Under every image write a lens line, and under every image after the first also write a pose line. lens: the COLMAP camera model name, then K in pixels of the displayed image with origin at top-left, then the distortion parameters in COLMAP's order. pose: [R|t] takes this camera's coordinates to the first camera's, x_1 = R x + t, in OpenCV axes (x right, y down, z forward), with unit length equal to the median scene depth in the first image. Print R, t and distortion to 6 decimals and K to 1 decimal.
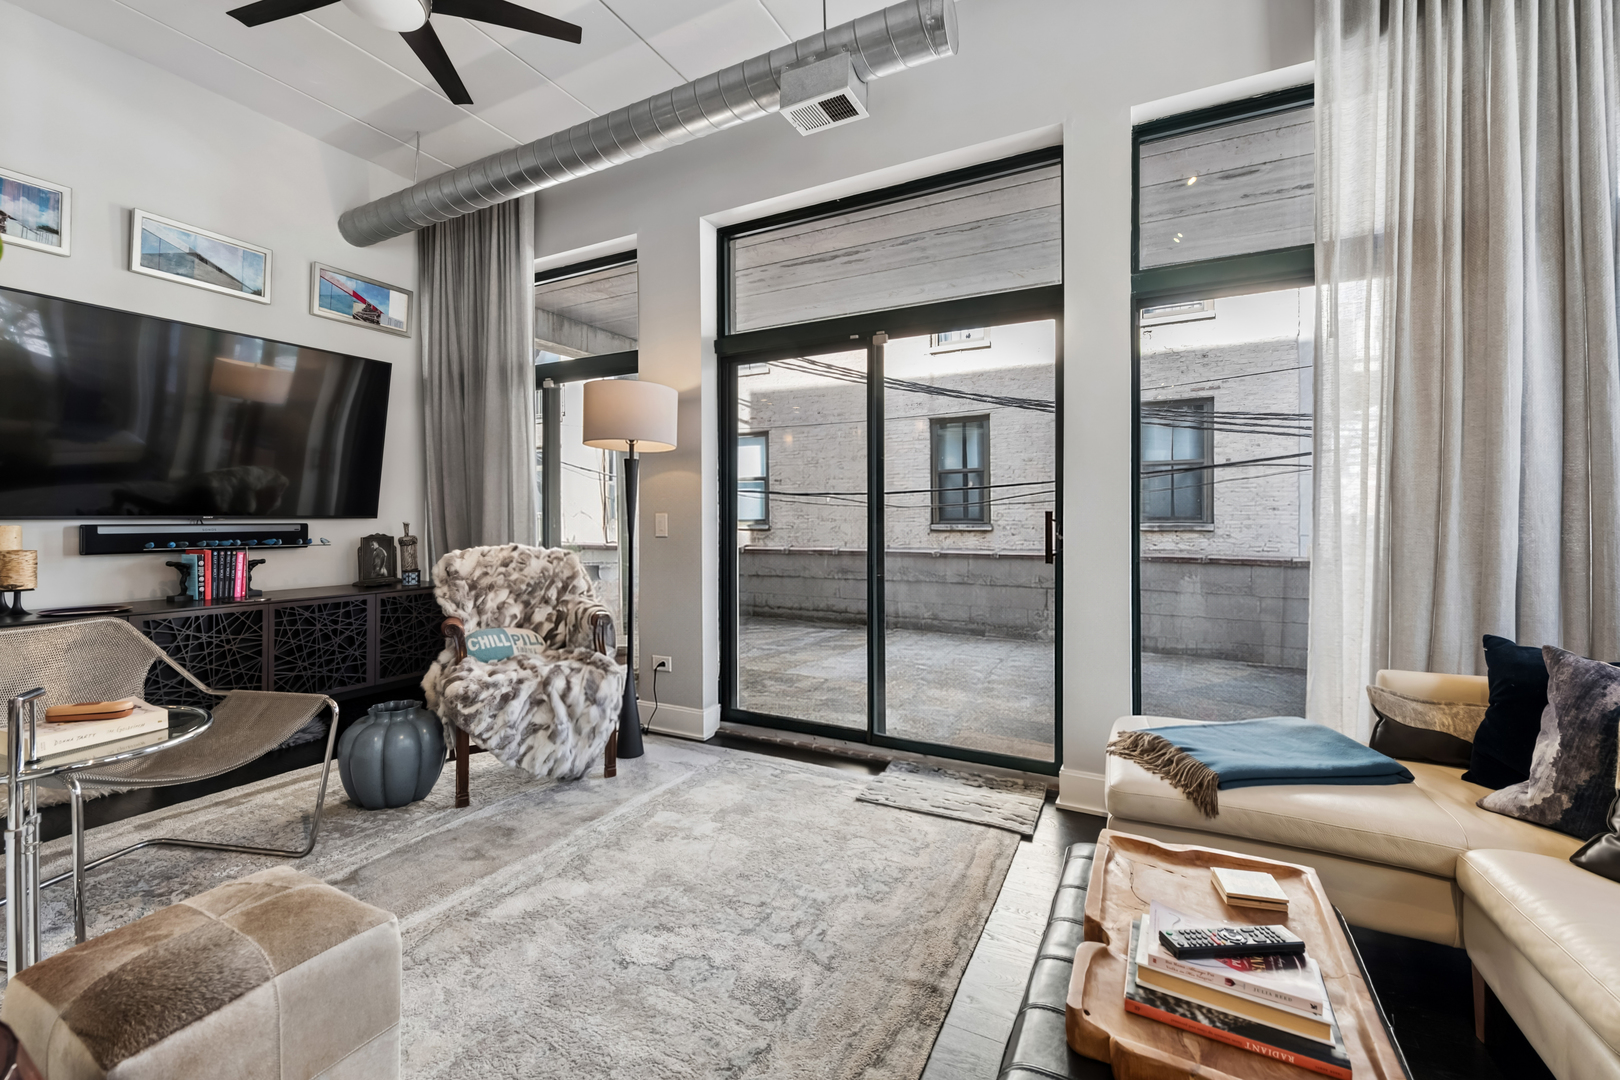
lens RADIAL K [[671.7, 0, 810.0], [0, 671.7, 540.0], [0, 0, 1]] dist [-0.000822, -0.000233]
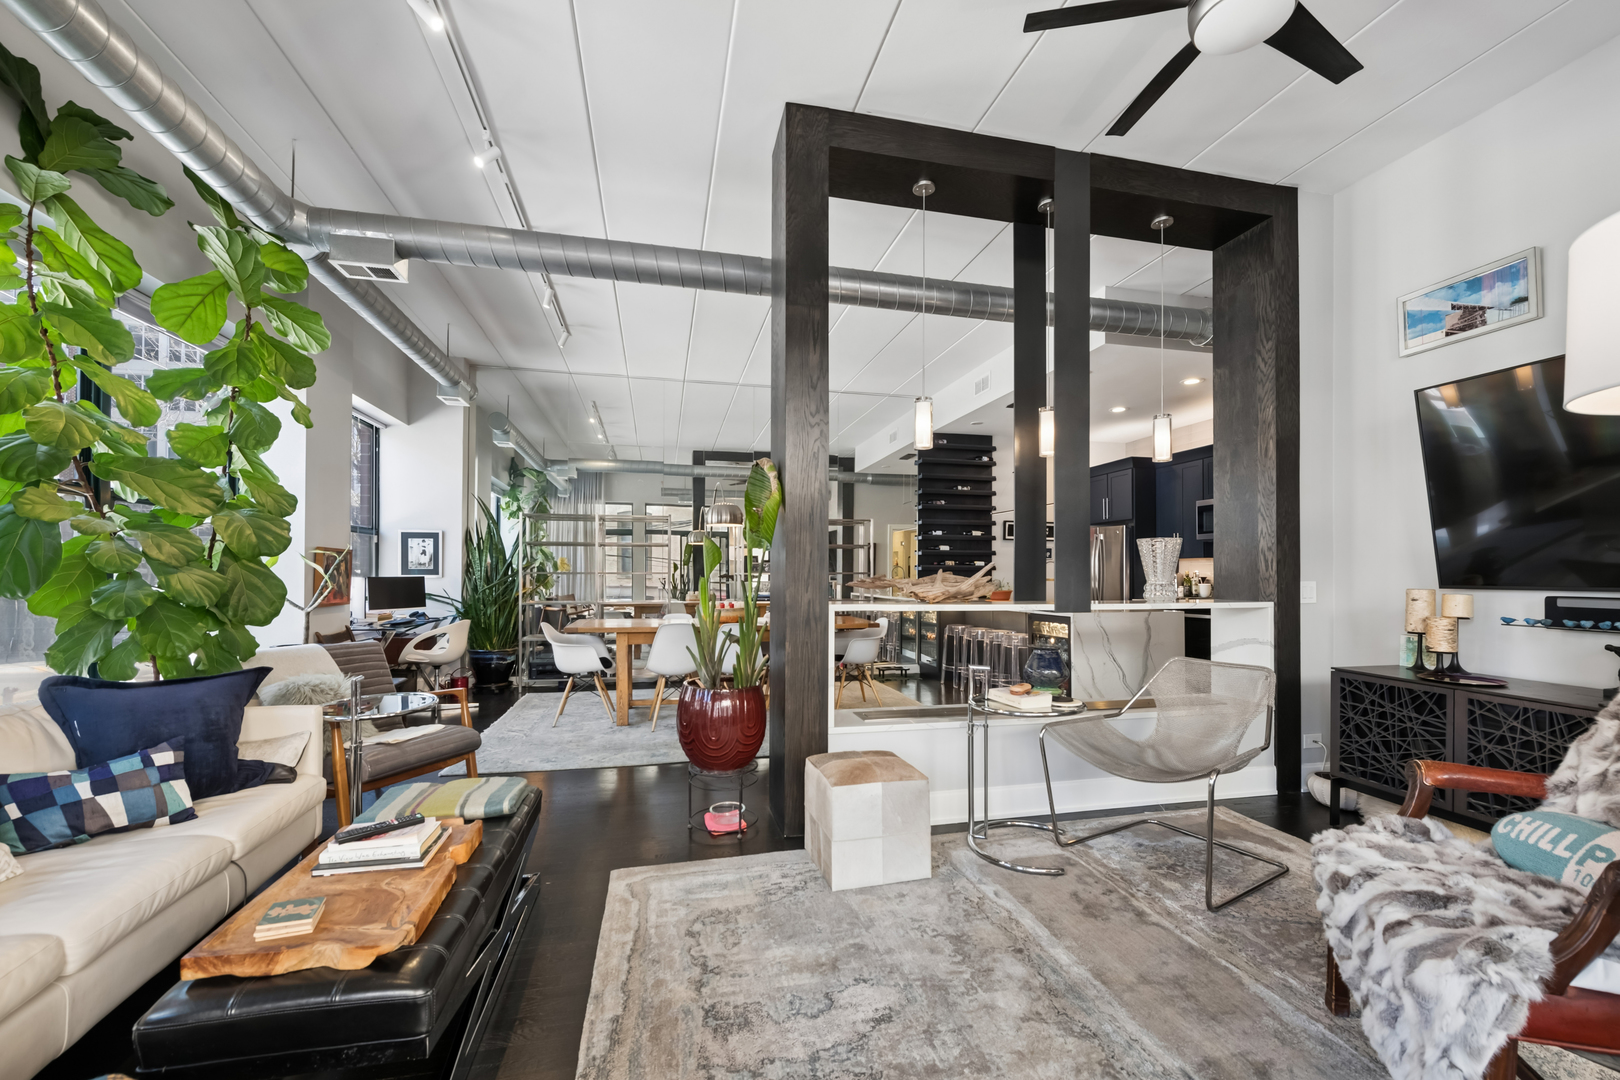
lens RADIAL K [[639.1, 0, 804.6], [0, 639.1, 569.8], [0, 0, 1]] dist [0.000490, 0.000020]
pose [[-0.766810, -0.043317, -0.640411, 0.285593], [-0.061243, 0.998106, 0.005819, -0.002041], [0.638946, 0.043683, -0.768010, 1.106267]]
